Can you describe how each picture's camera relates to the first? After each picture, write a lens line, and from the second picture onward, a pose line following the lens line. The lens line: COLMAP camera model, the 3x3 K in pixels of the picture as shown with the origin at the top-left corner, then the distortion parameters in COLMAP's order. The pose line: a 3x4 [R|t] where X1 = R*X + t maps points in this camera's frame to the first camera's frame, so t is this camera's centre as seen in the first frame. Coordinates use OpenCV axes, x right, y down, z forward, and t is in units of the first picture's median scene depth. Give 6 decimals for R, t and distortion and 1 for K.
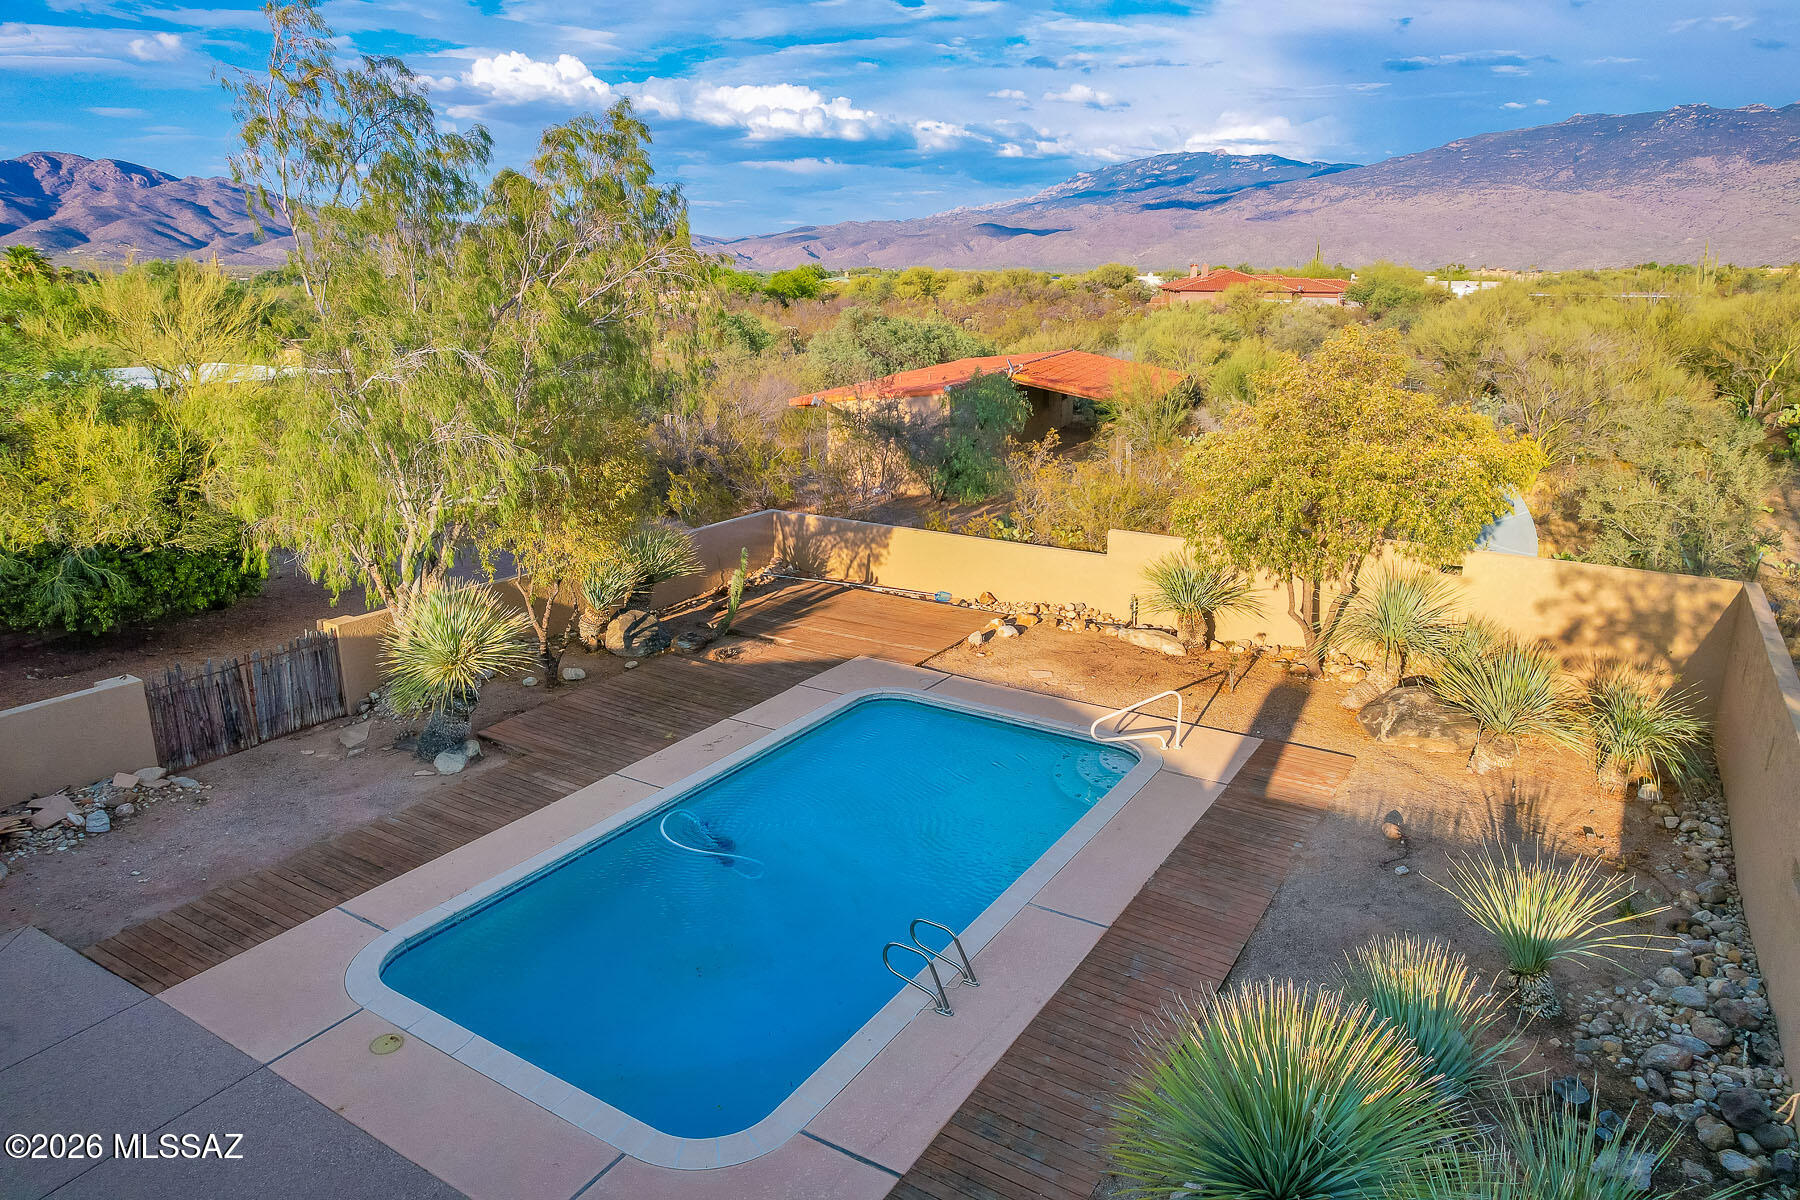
lens RADIAL K [[1194.8, 0, 901.6], [0, 1194.8, 586.4], [0, 0, 1]] dist [-0.064134, 0.064988]
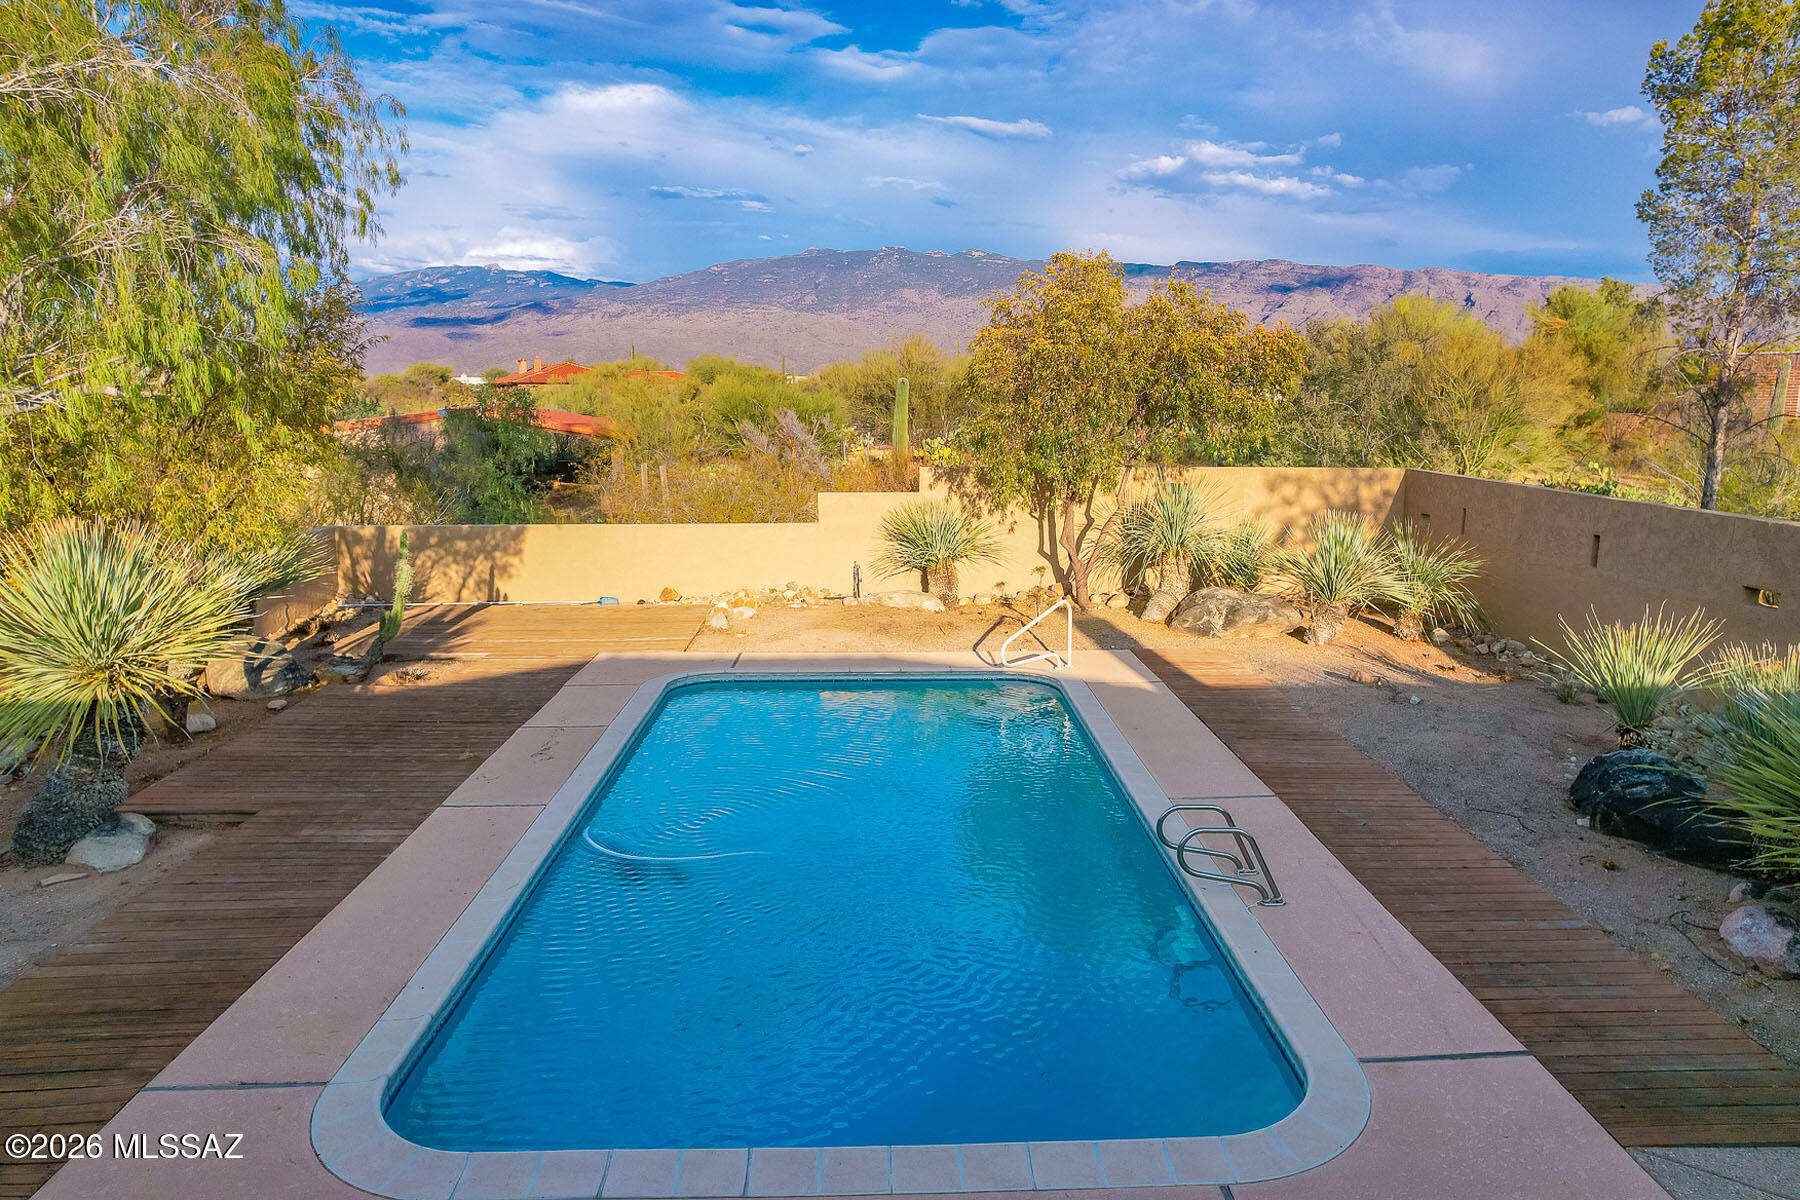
lens RADIAL K [[1194.8, 0, 937.0], [0, 1194.8, 578.1], [0, 0, 1]] dist [-0.064134, 0.064988]
pose [[0.823914, -0.089390, 0.559621, -0.220847], [0.145228, 0.987810, -0.056030, 0.066544], [-0.547791, 0.127437, 0.826852, 0.193996]]
